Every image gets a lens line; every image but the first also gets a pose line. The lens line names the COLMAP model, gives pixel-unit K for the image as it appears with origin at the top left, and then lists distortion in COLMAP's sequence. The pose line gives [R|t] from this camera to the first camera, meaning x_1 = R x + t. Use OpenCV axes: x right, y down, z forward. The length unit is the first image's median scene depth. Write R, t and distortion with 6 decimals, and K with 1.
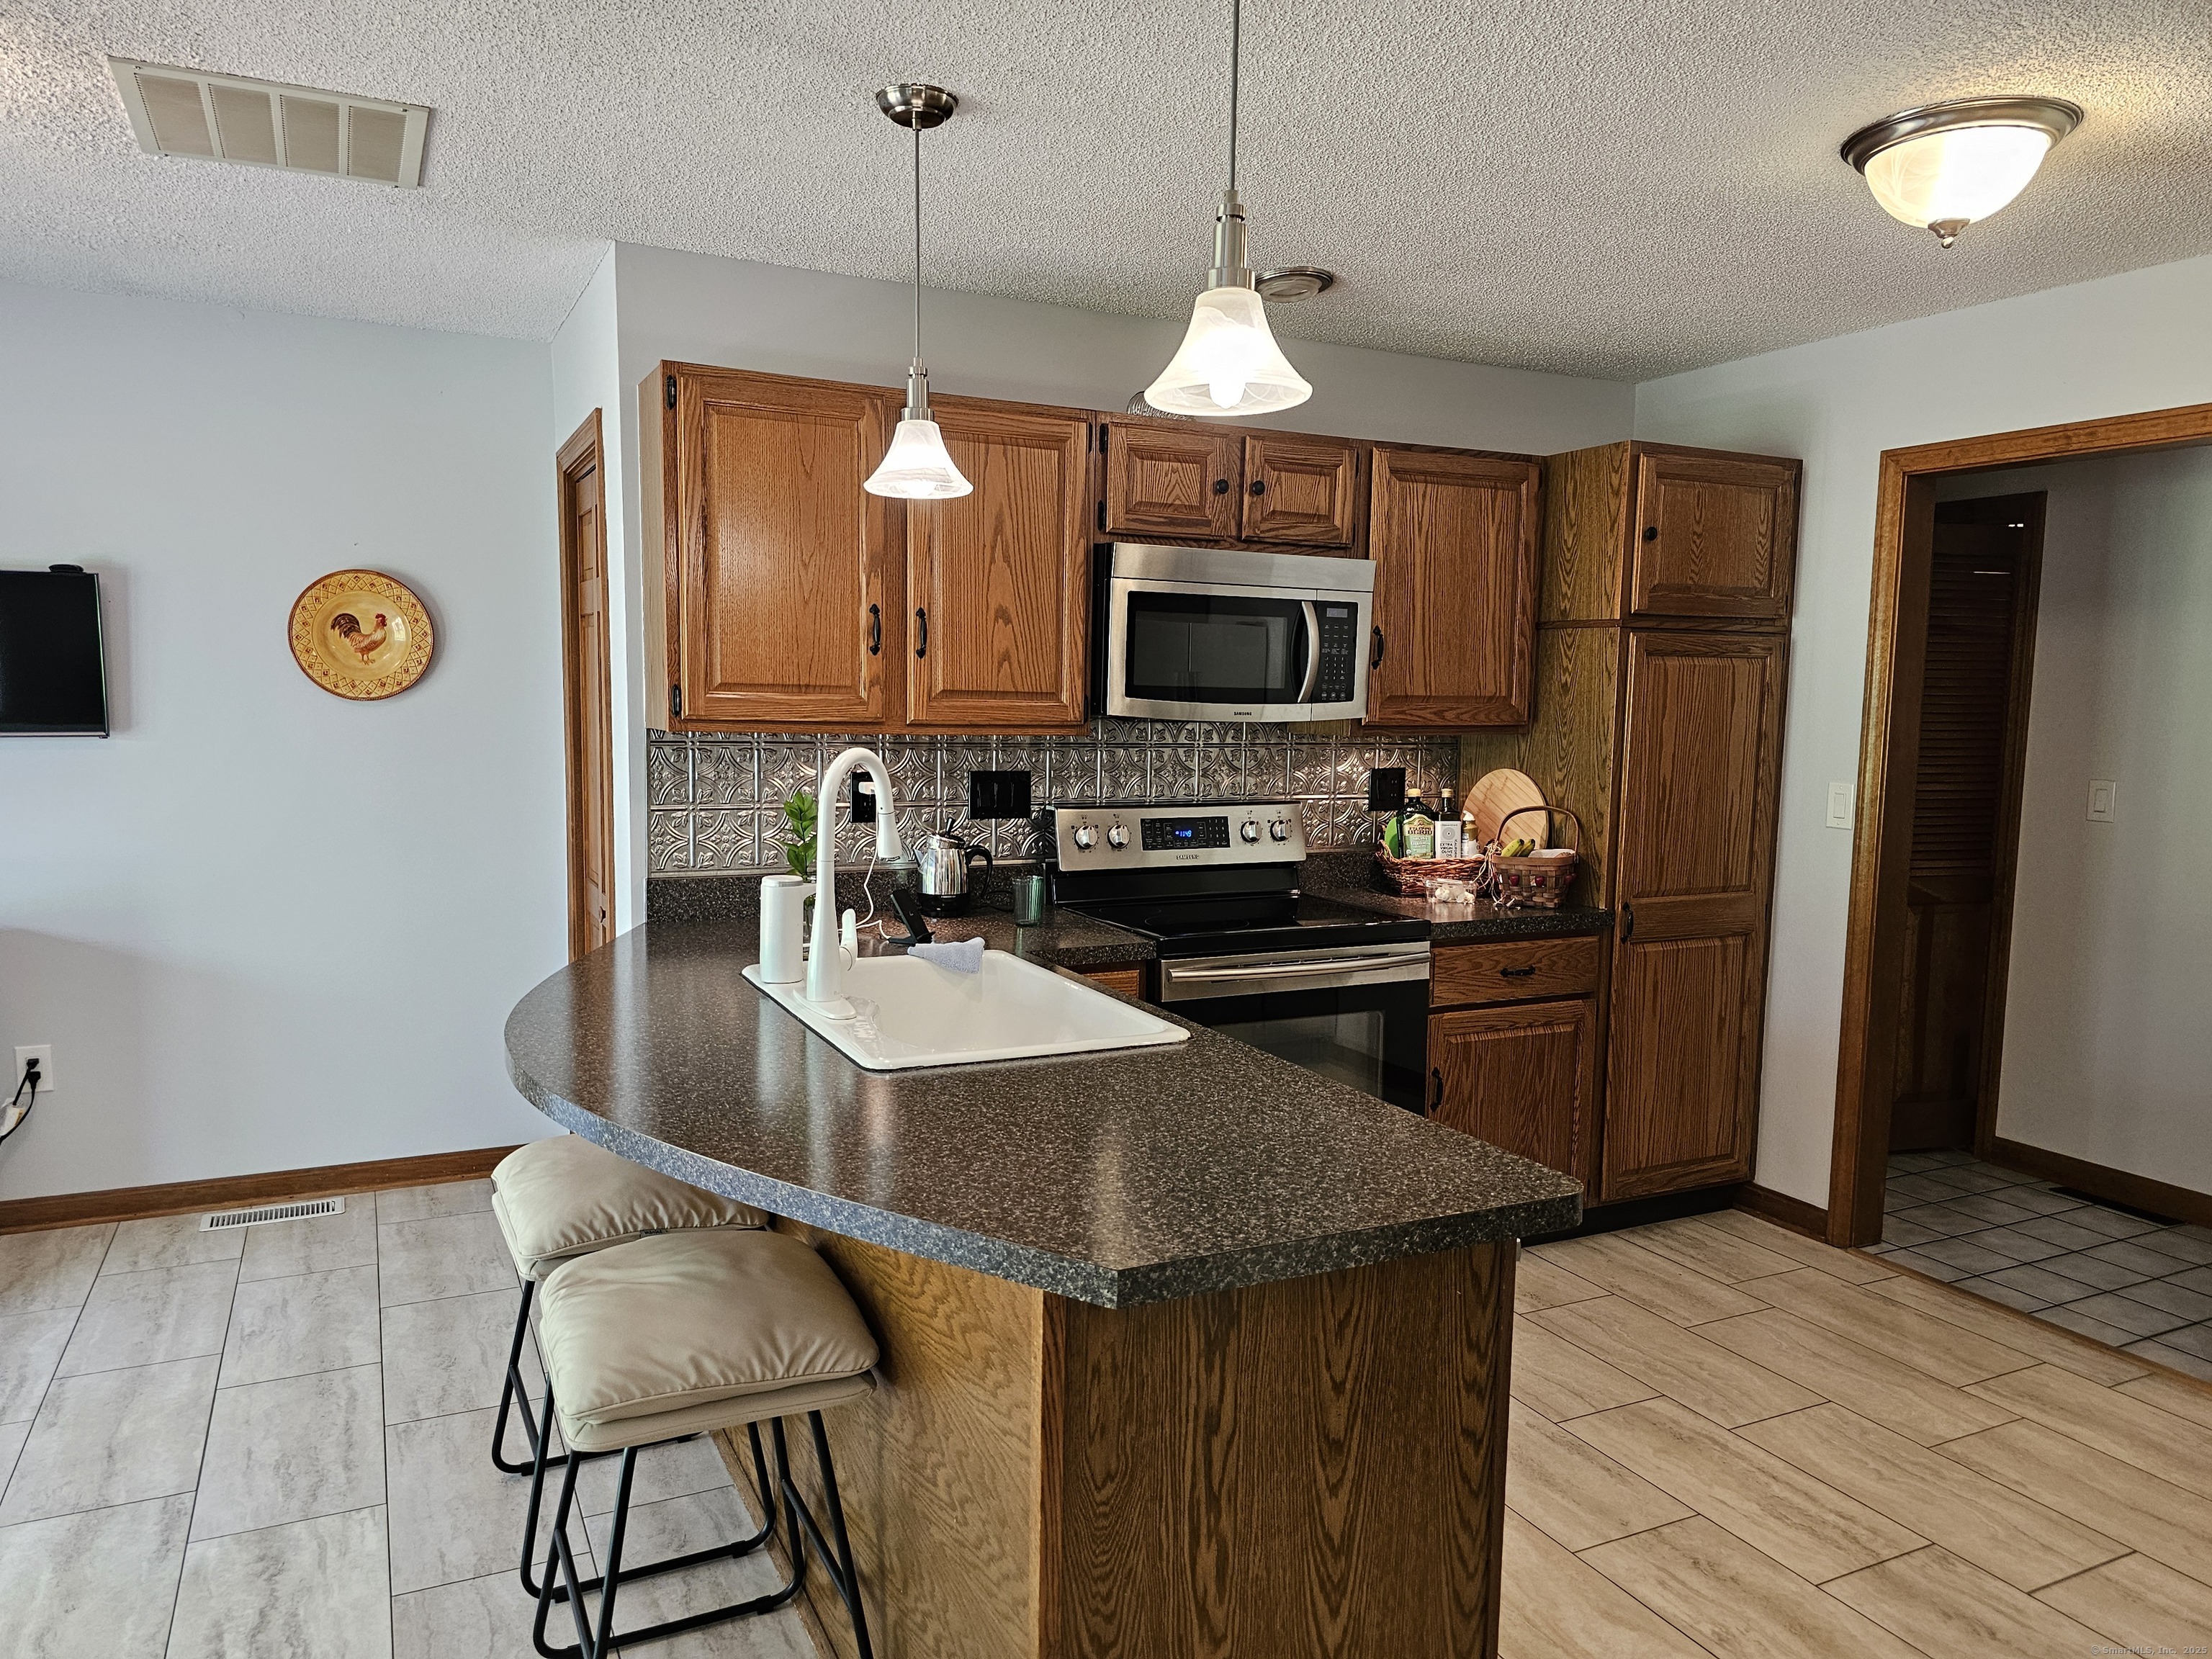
lens RADIAL K [[1490.4, 0, 1113.0], [0, 1490.4, 857.2], [0, 0, 1]] dist [0.042576, -0.030662]
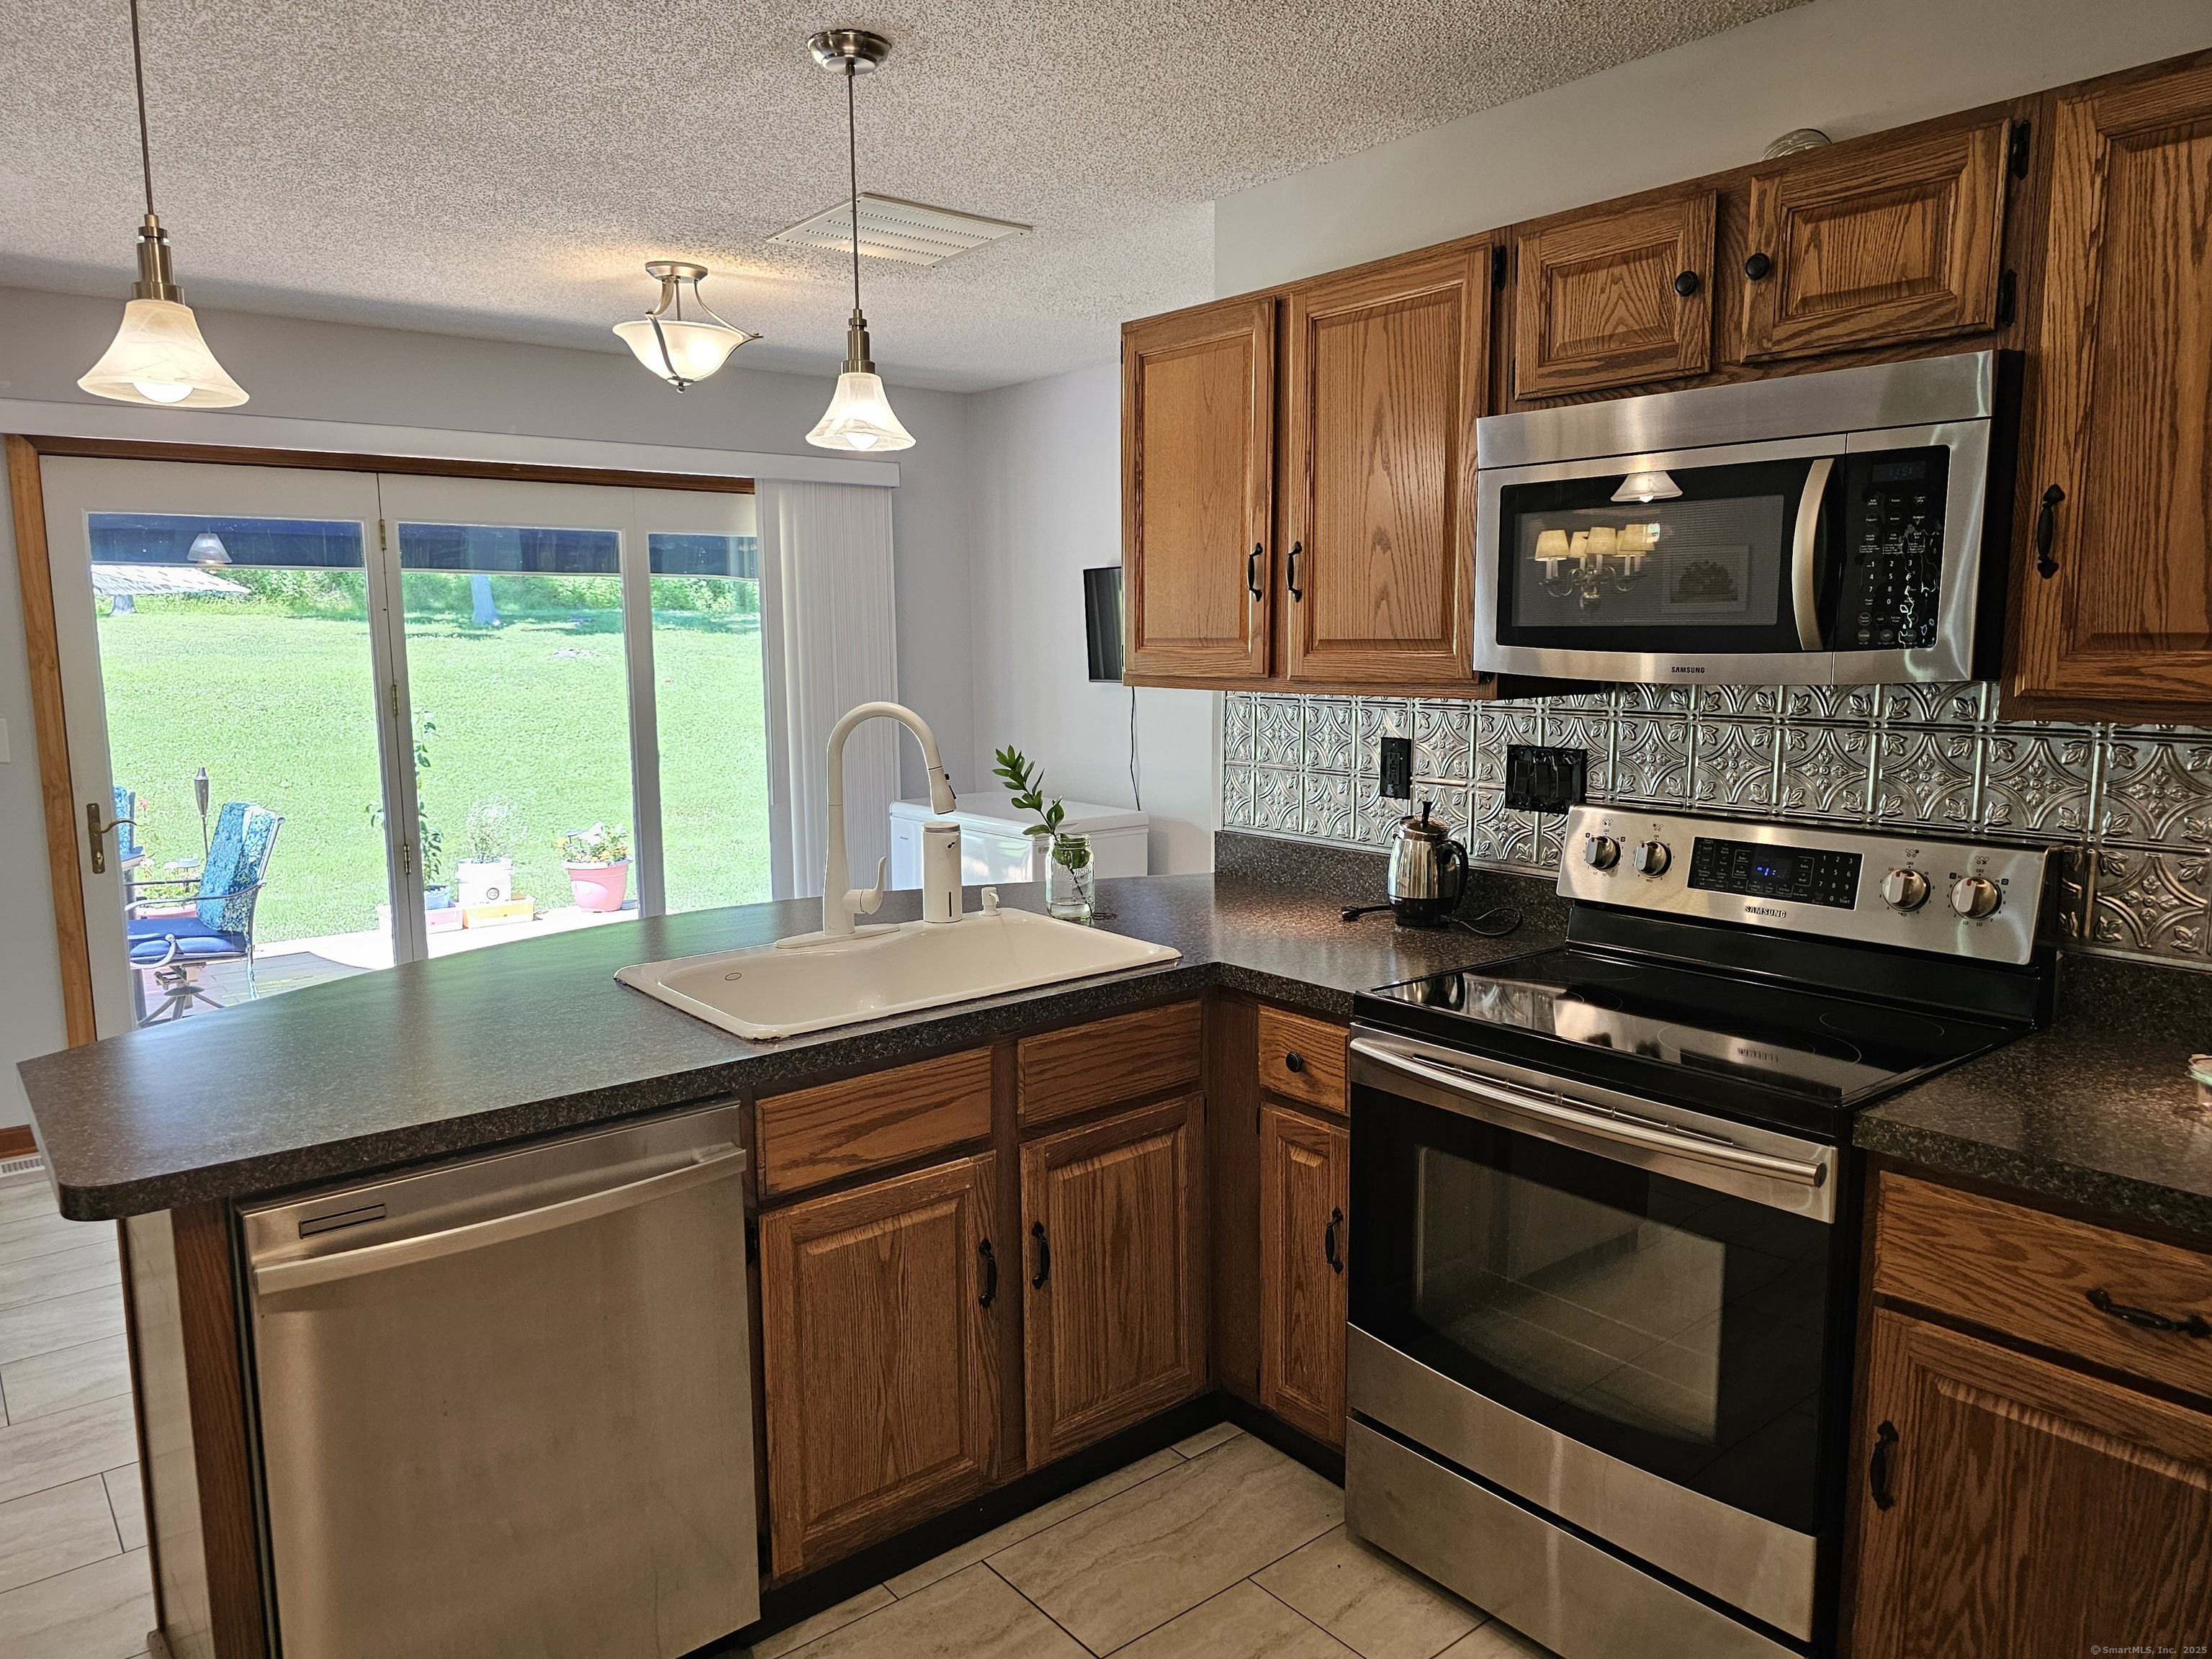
lens RADIAL K [[1490.4, 0, 1096.8], [0, 1490.4, 839.2], [0, 0, 1]] dist [0.042576, -0.030662]
pose [[0.226559, 0.117893, -0.966836, 0.636125], [-0.094727, 0.990609, 0.098595, -0.069873], [0.969380, 0.069248, 0.235599, 0.668205]]
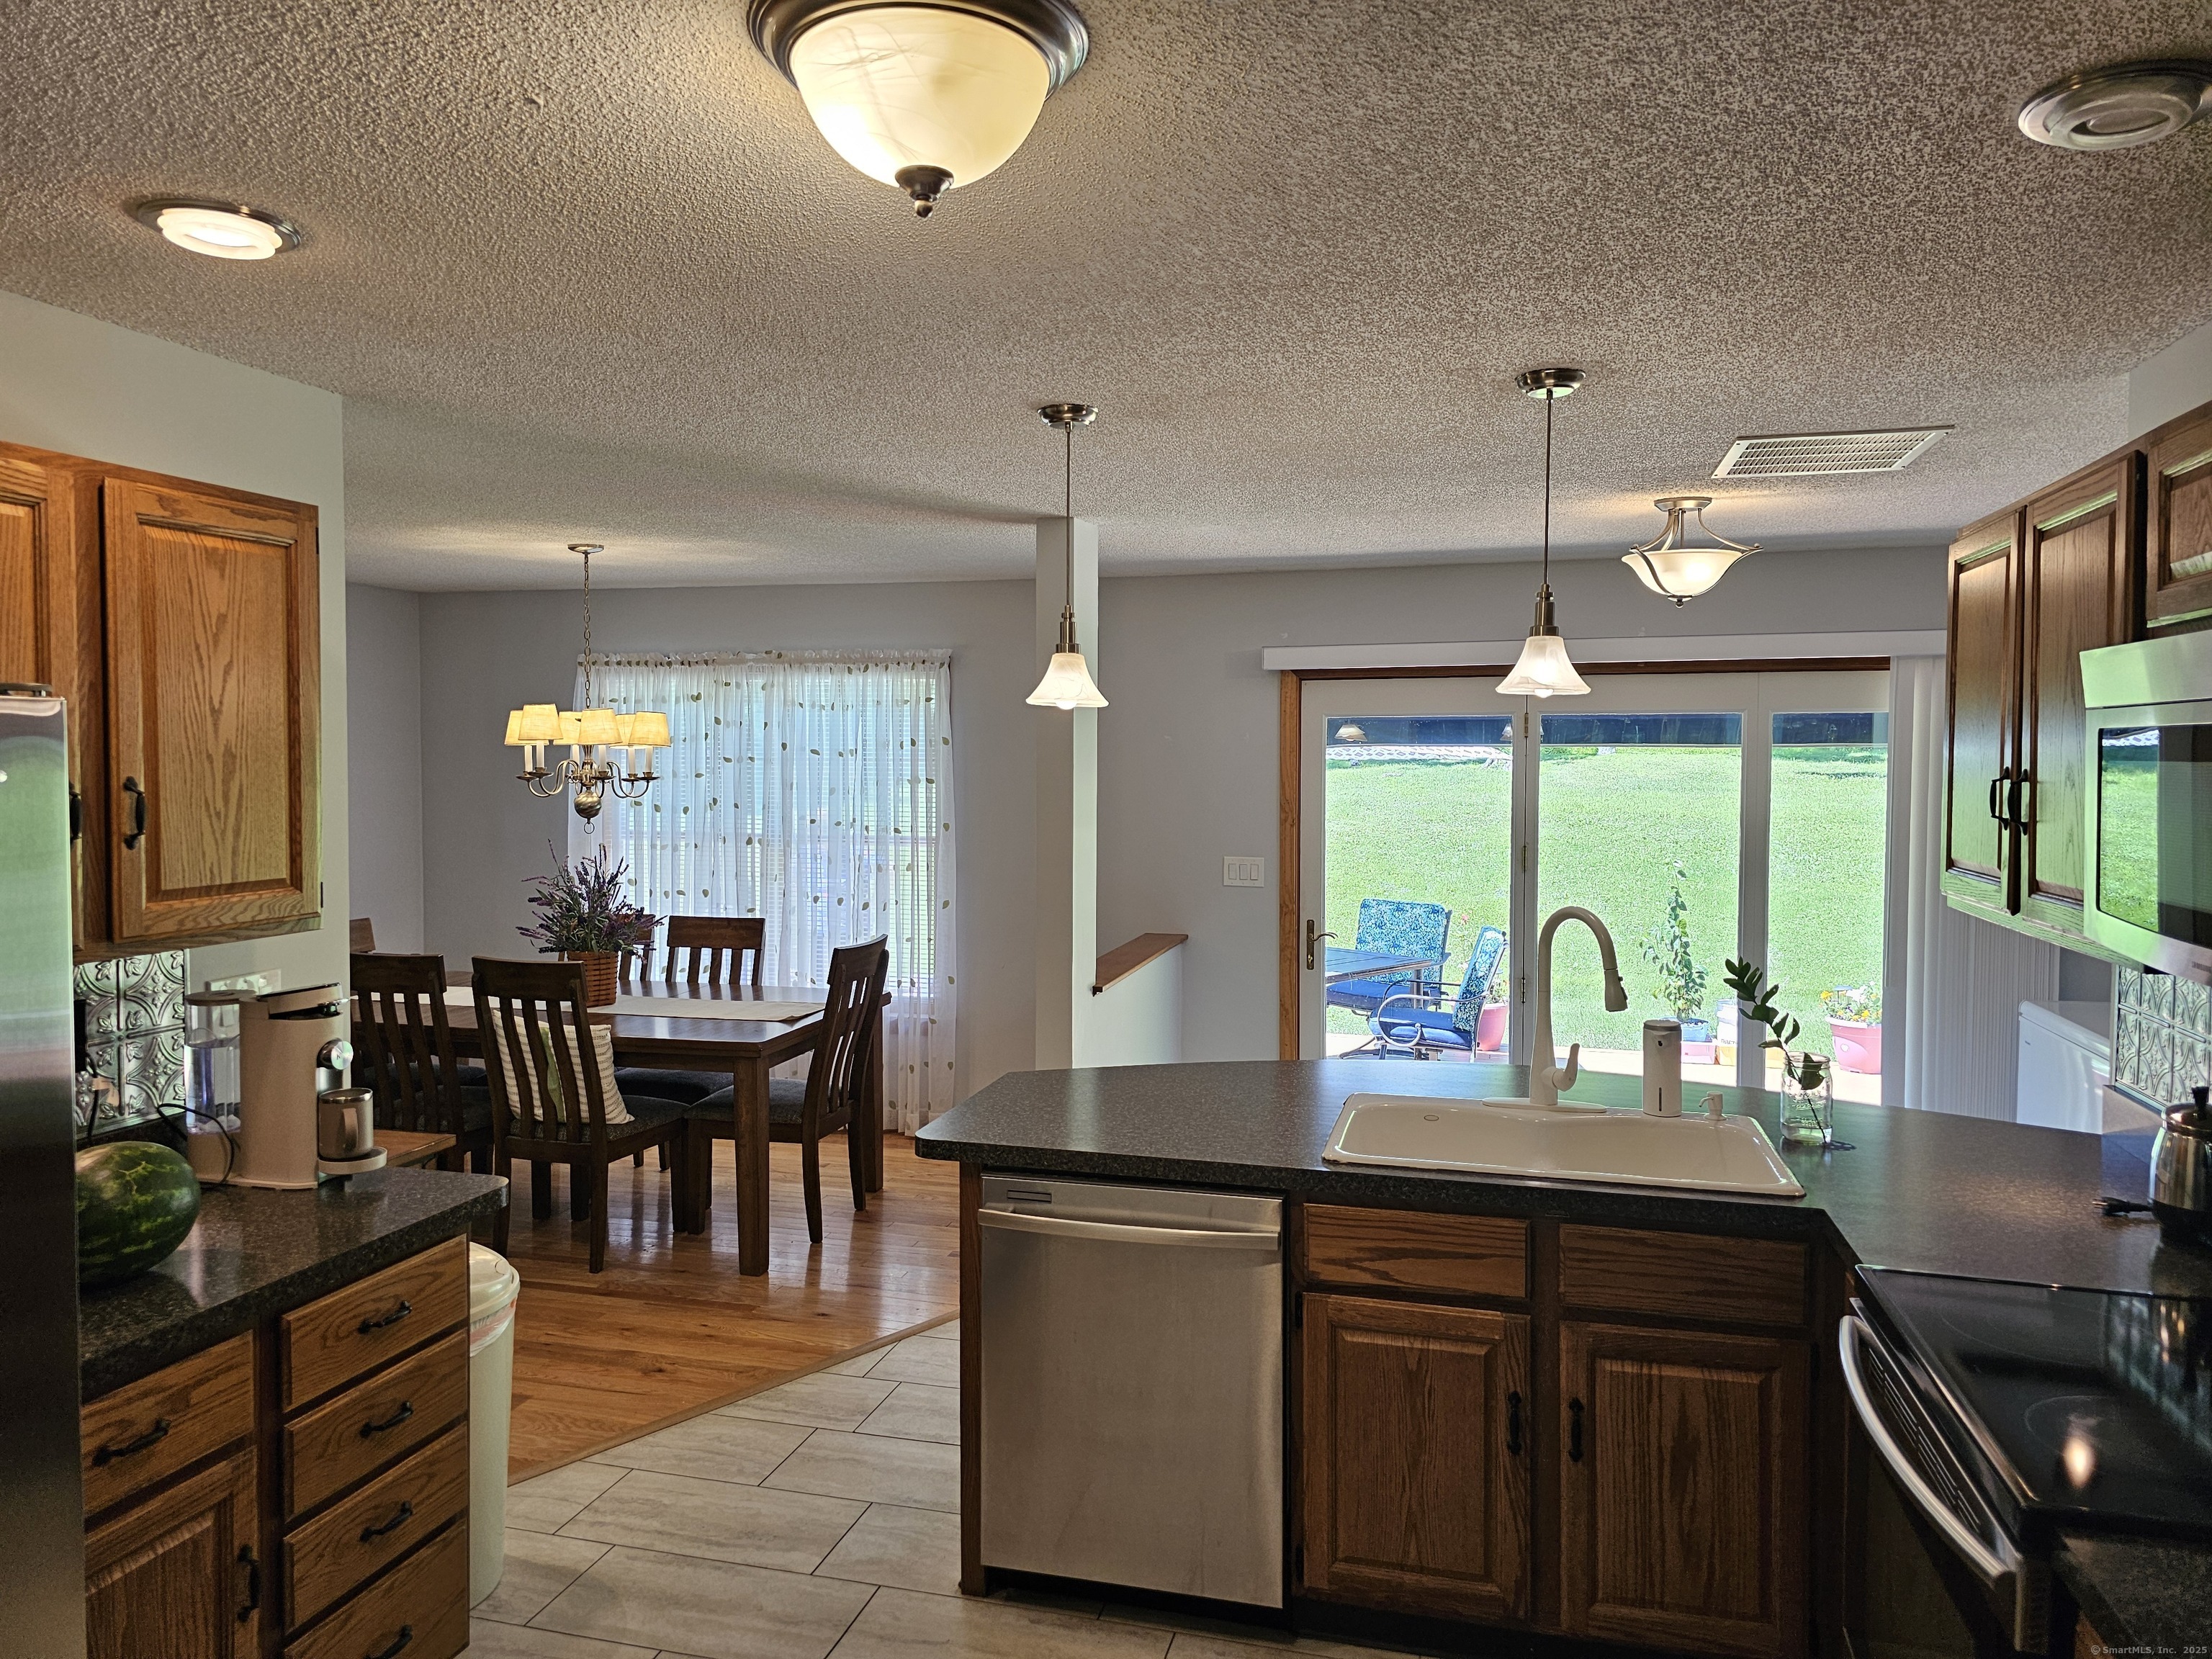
lens RADIAL K [[1490.4, 0, 1105.3], [0, 1490.4, 818.5], [0, 0, 1]] dist [0.042576, -0.030662]
pose [[-0.661609, 0.012862, -0.749738, 0.703578], [-0.095039, 0.990351, 0.100858, -0.167153], [0.743801, 0.137983, -0.654003, 1.096037]]
